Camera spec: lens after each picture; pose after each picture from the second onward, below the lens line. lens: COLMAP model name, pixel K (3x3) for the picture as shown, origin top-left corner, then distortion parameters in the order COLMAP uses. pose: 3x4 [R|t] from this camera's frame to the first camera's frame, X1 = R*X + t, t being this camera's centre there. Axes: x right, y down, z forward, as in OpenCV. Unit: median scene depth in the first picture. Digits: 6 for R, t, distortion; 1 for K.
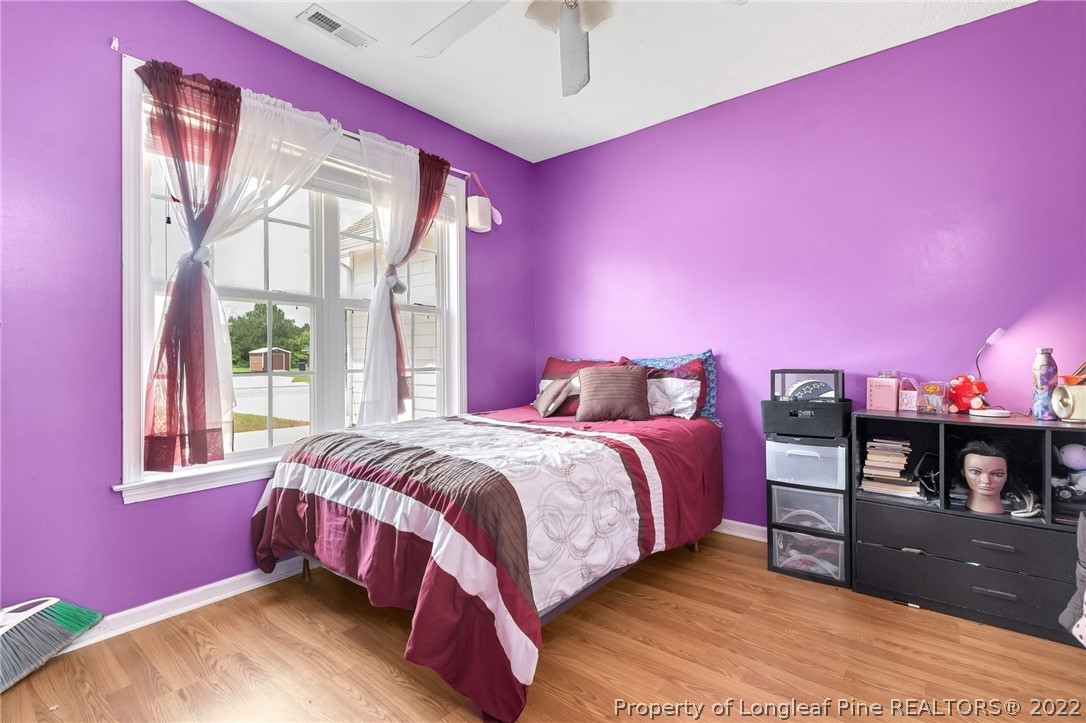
lens RADIAL K [[494.6, 0, 541.5], [0, 494.6, 358.5], [0, 0, 1]] dist [0.001340, -0.001935]
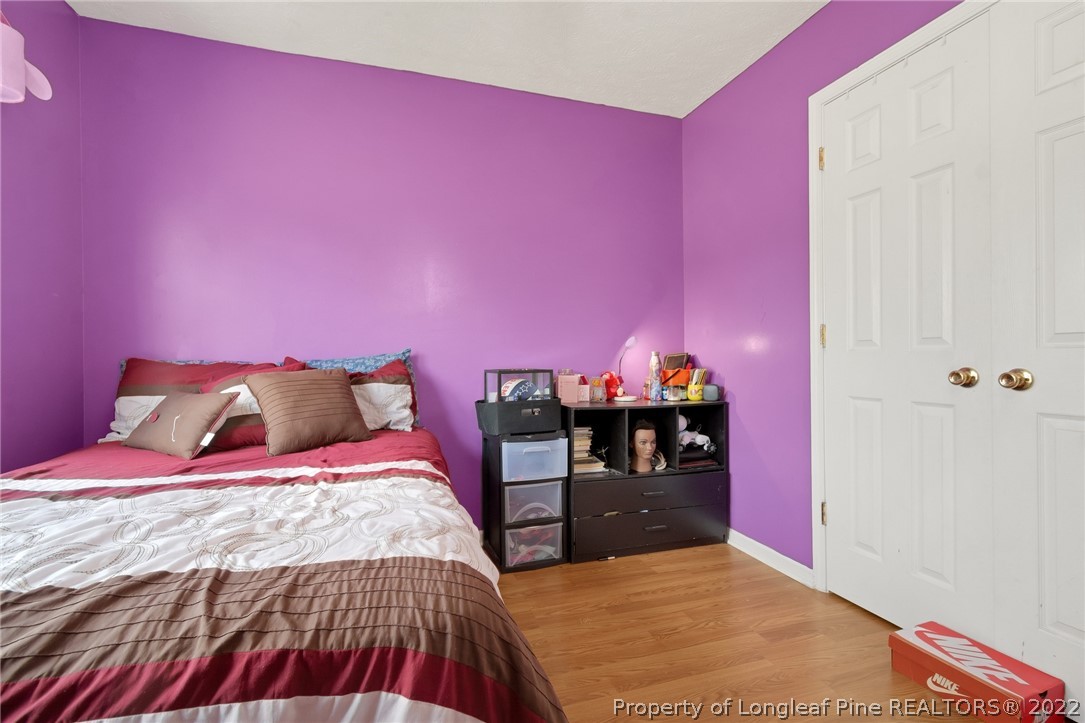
lens RADIAL K [[494.1, 0, 542.5], [0, 494.1, 361.6], [0, 0, 1]] dist [0.001340, -0.001935]
pose [[0.549949, -0.004522, 0.835186, -0.343620], [0.004132, 0.999988, 0.002693, 0.003714], [-0.835188, 0.001970, 0.549961, 0.425334]]
